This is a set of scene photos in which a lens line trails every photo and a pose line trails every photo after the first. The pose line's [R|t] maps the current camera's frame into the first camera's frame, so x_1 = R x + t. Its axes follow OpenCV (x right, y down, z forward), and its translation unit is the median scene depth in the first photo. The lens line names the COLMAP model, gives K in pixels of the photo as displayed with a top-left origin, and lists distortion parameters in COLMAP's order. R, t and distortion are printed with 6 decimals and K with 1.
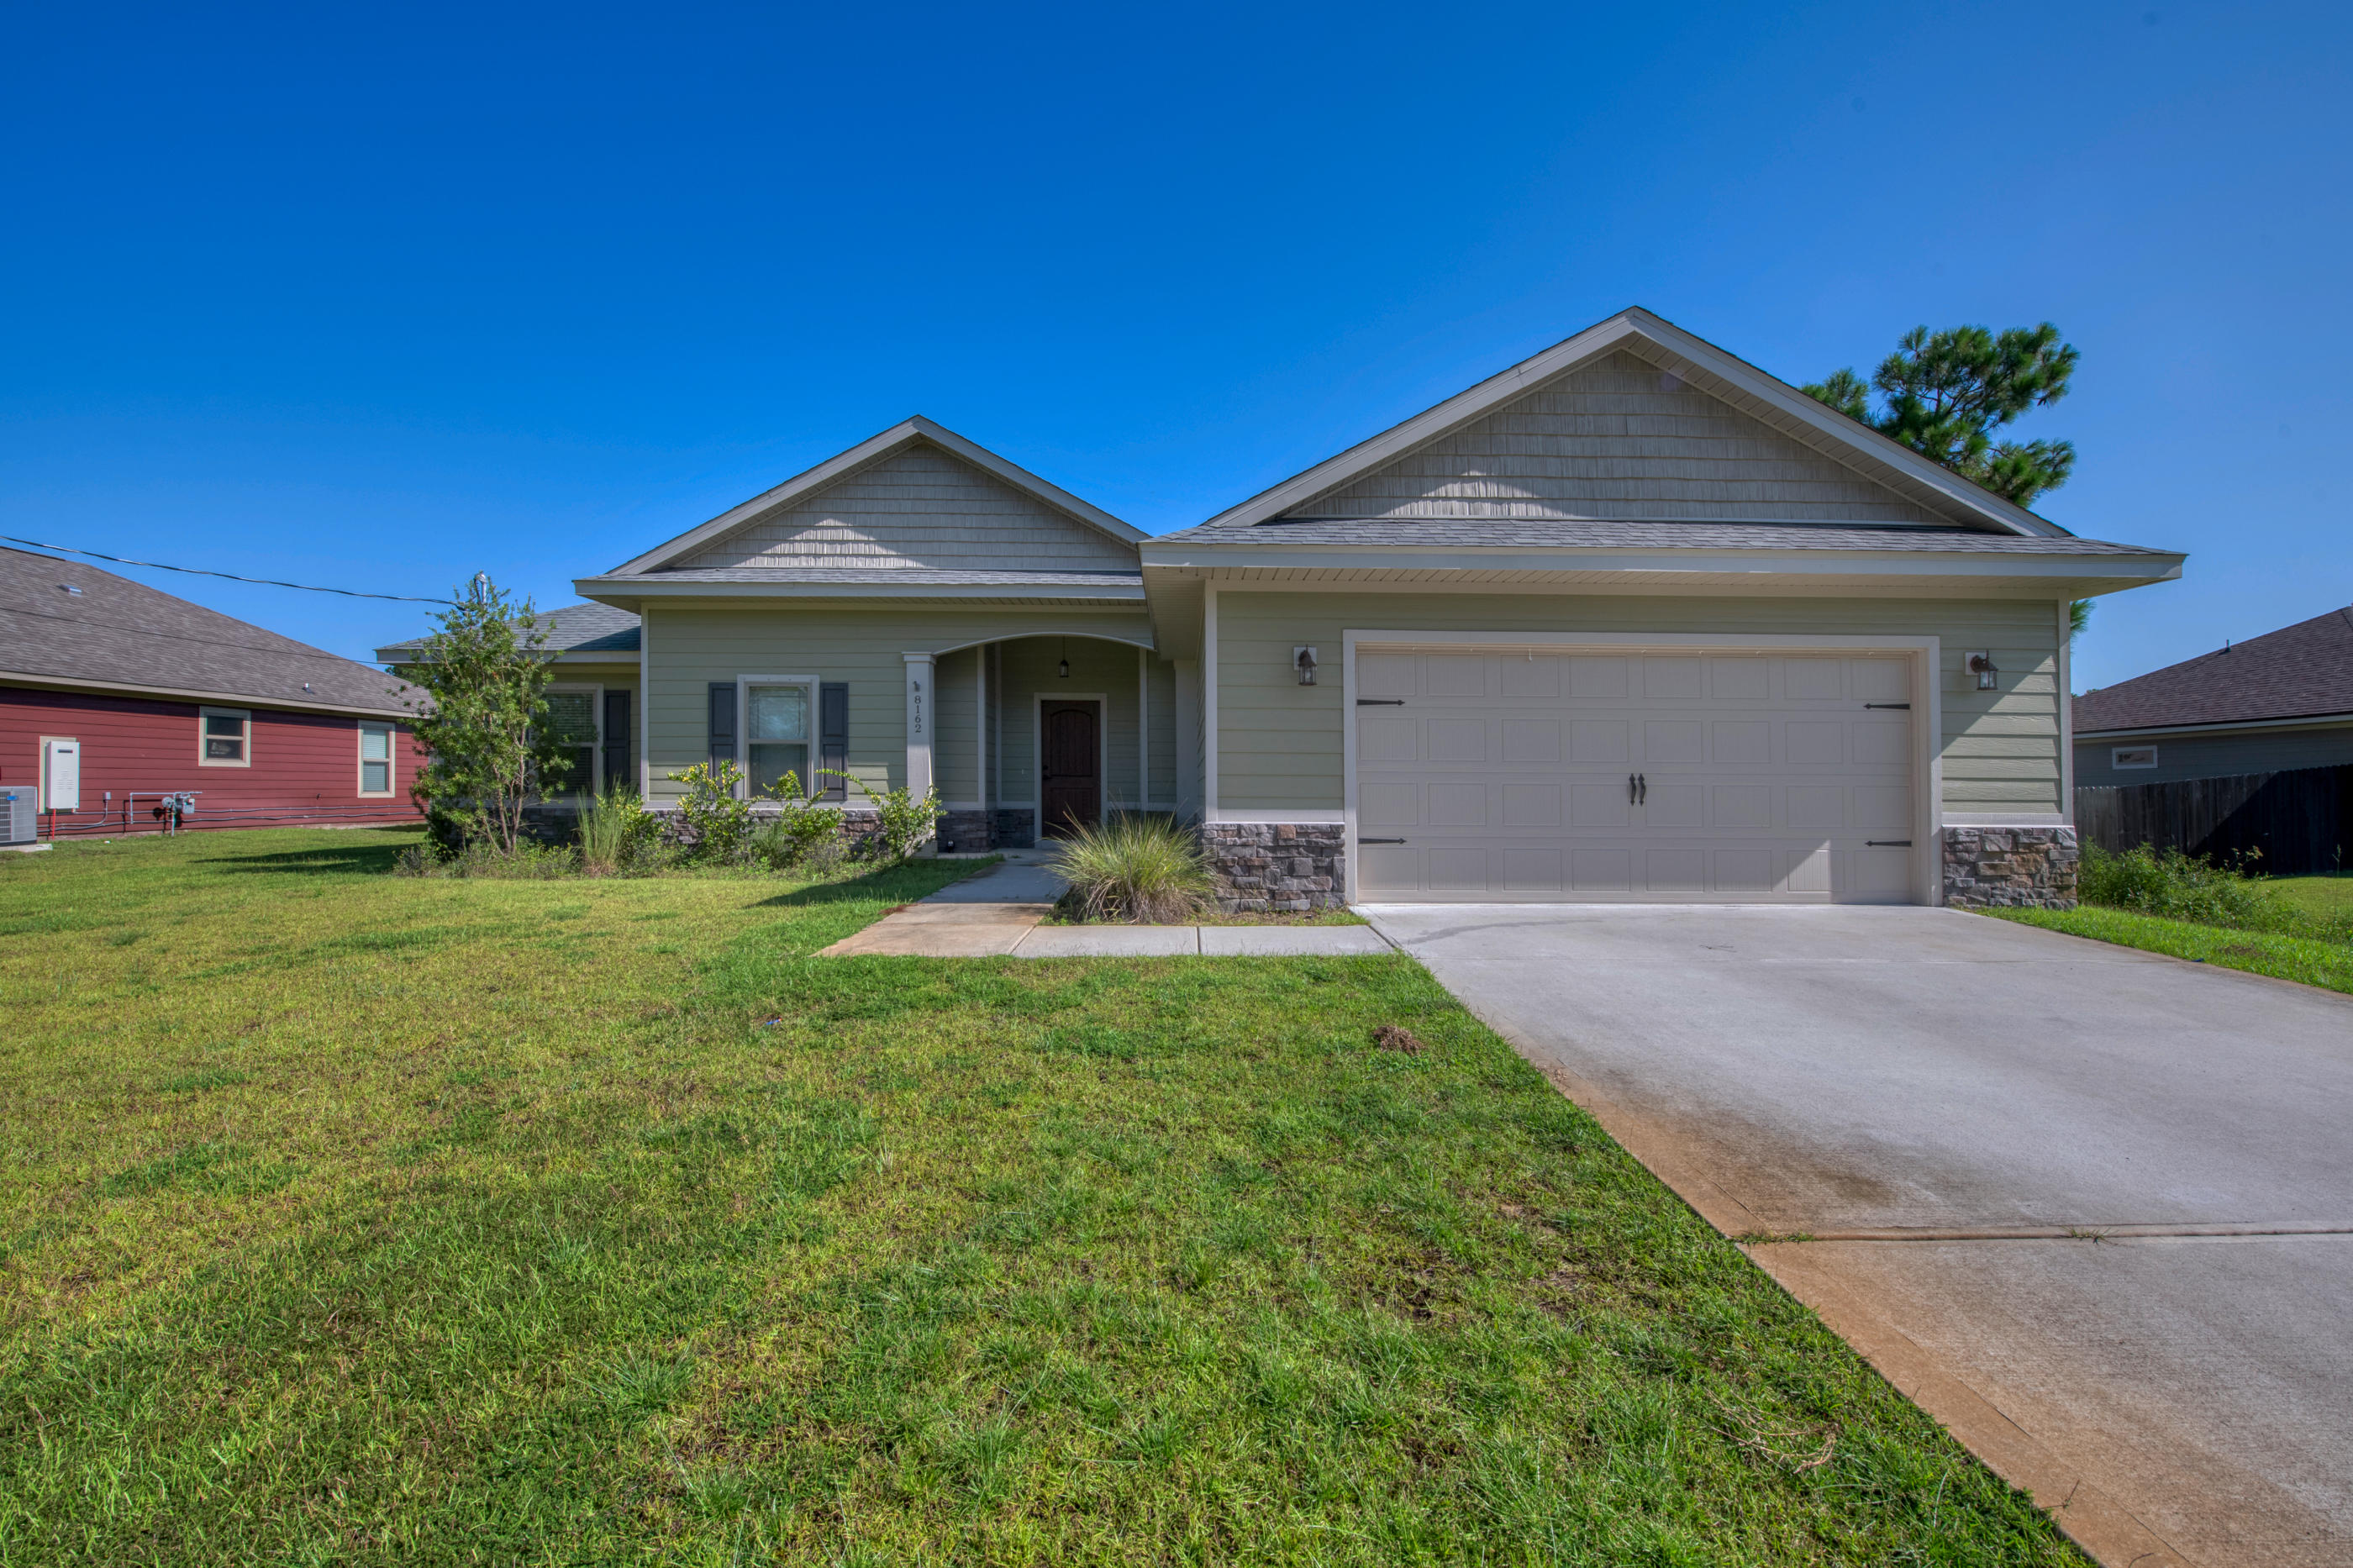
lens RADIAL K [[977.4, 0, 1191.2], [0, 977.4, 774.6], [0, 0, 1]] dist [0.011629, -0.001488]
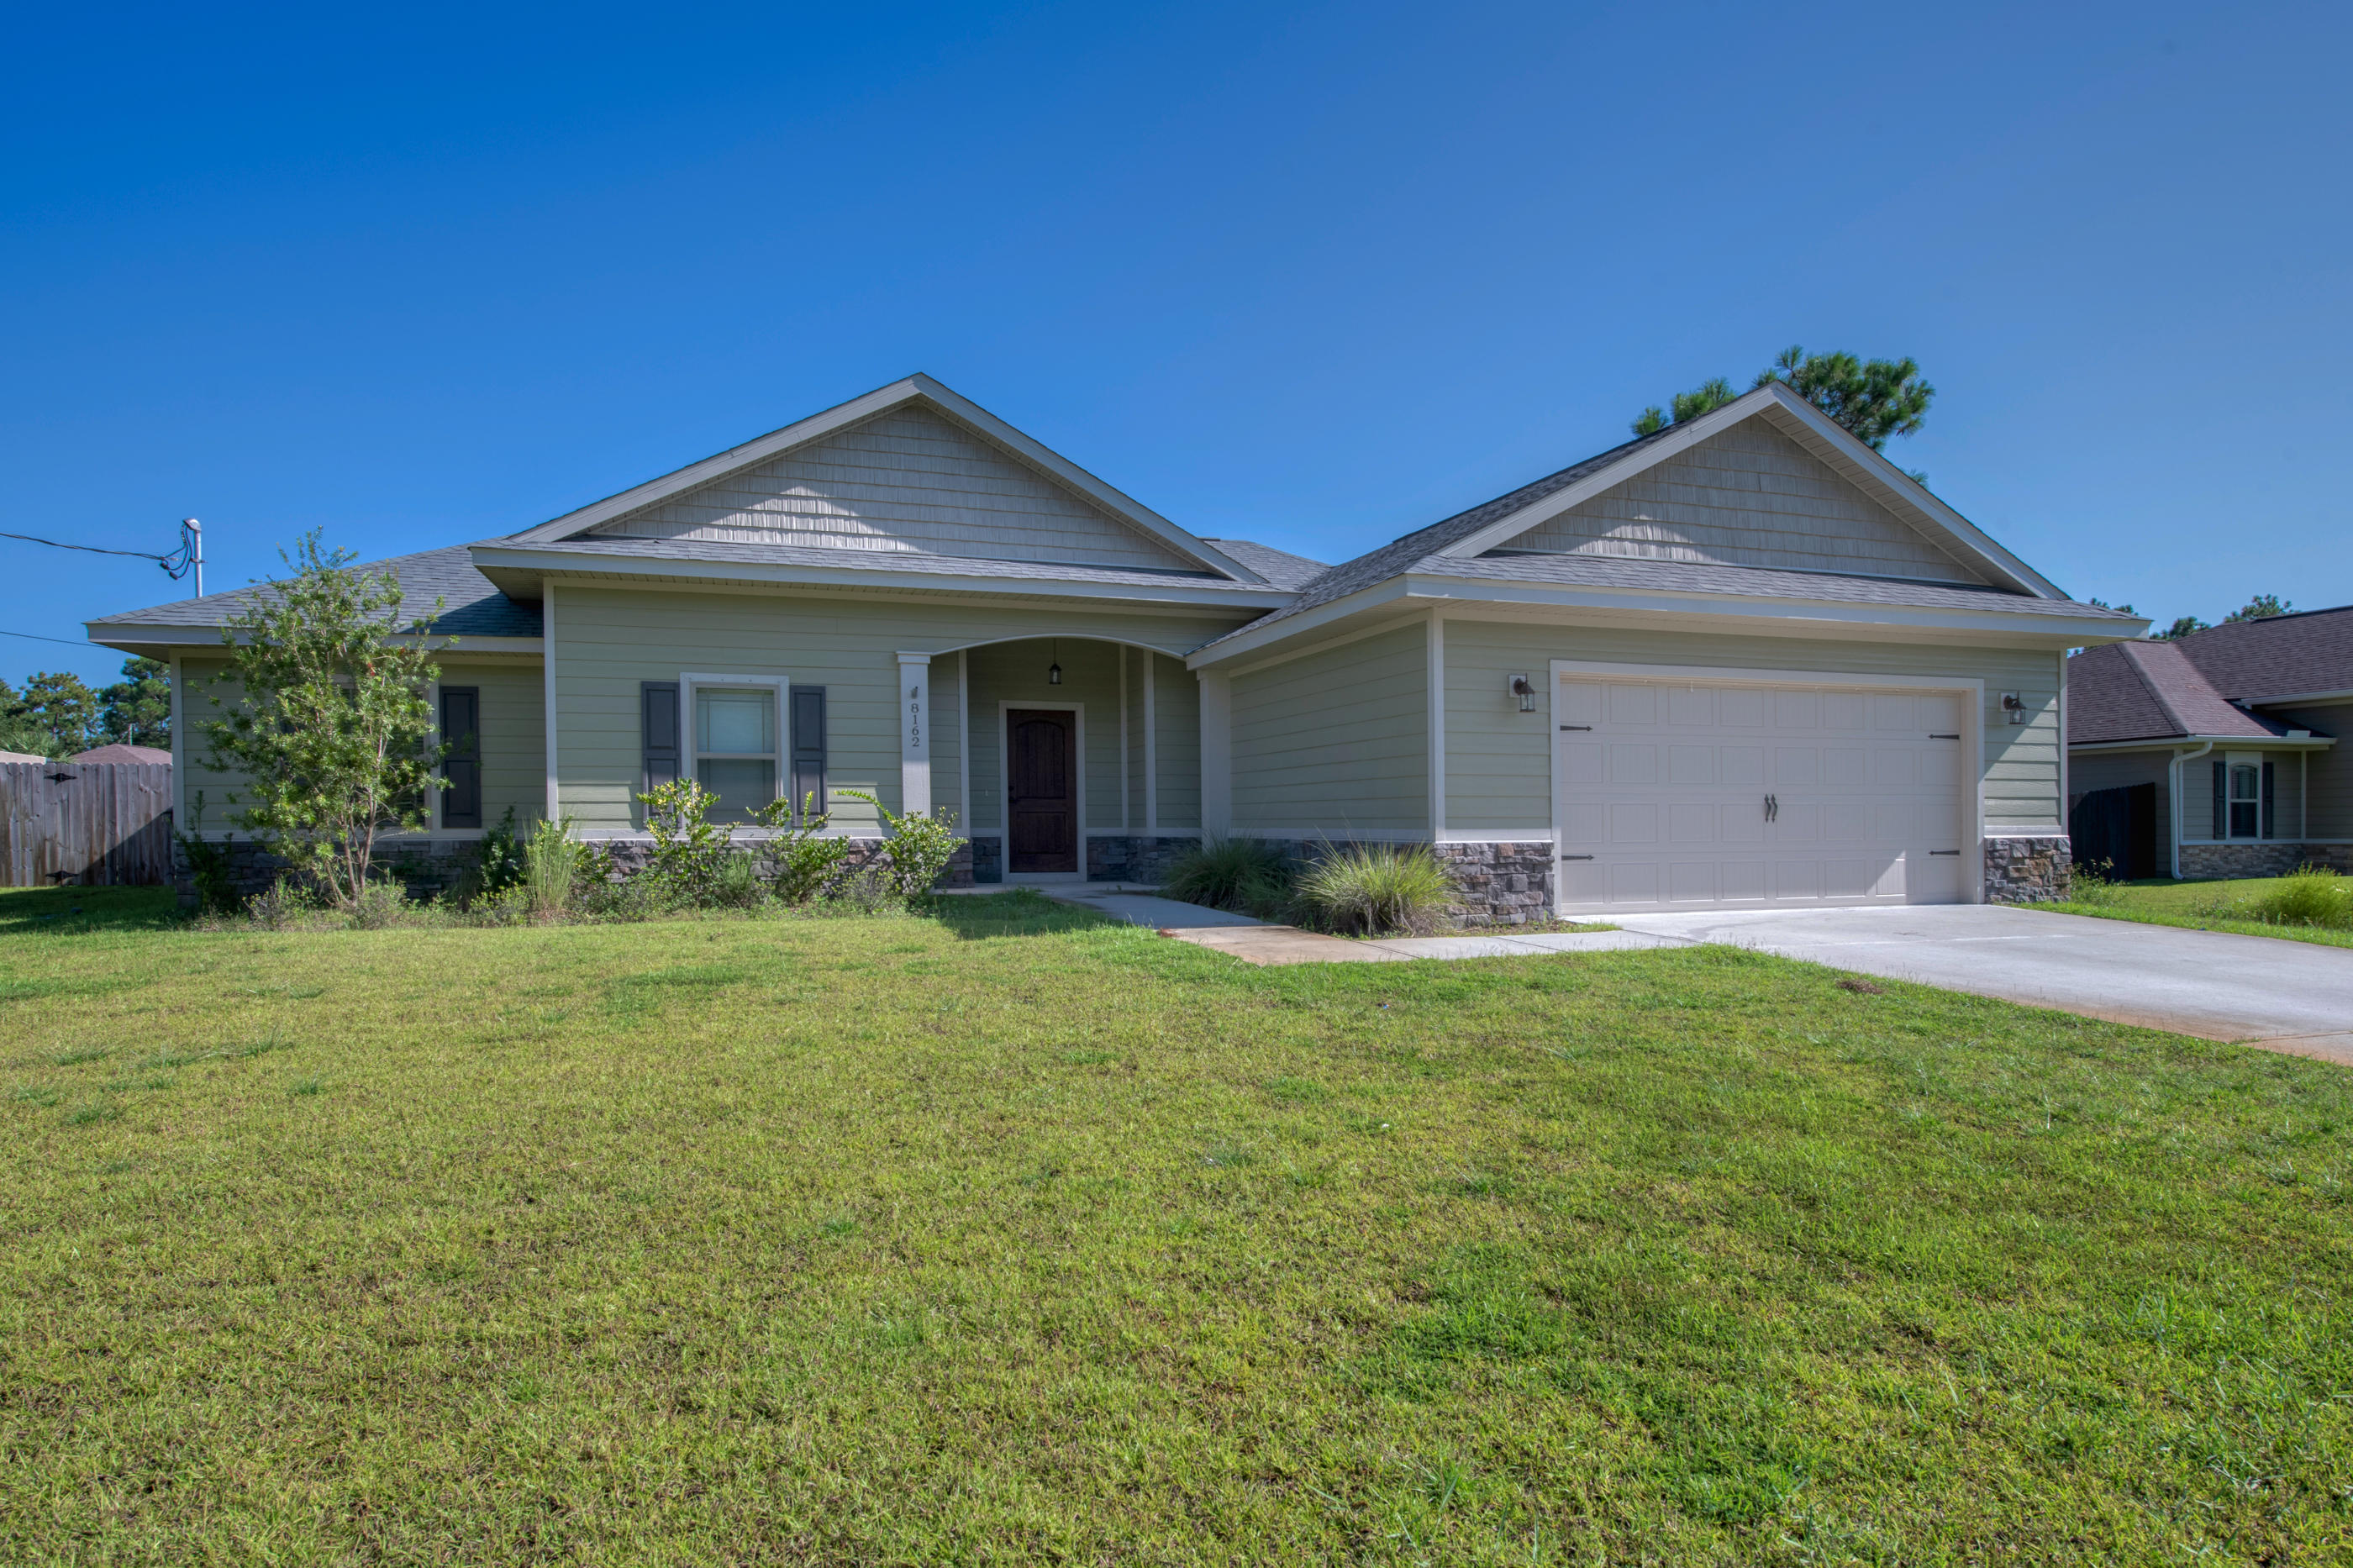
lens RADIAL K [[1312.3, 0, 1166.7], [0, 1312.3, 806.1], [0, 0, 1]] dist [0.013848, 0.002379]
pose [[0.958204, -0.004157, 0.286055, -0.399254], [0.001877, 0.999964, 0.008243, -0.000463], [-0.286079, -0.007361, 0.958178, -0.156633]]
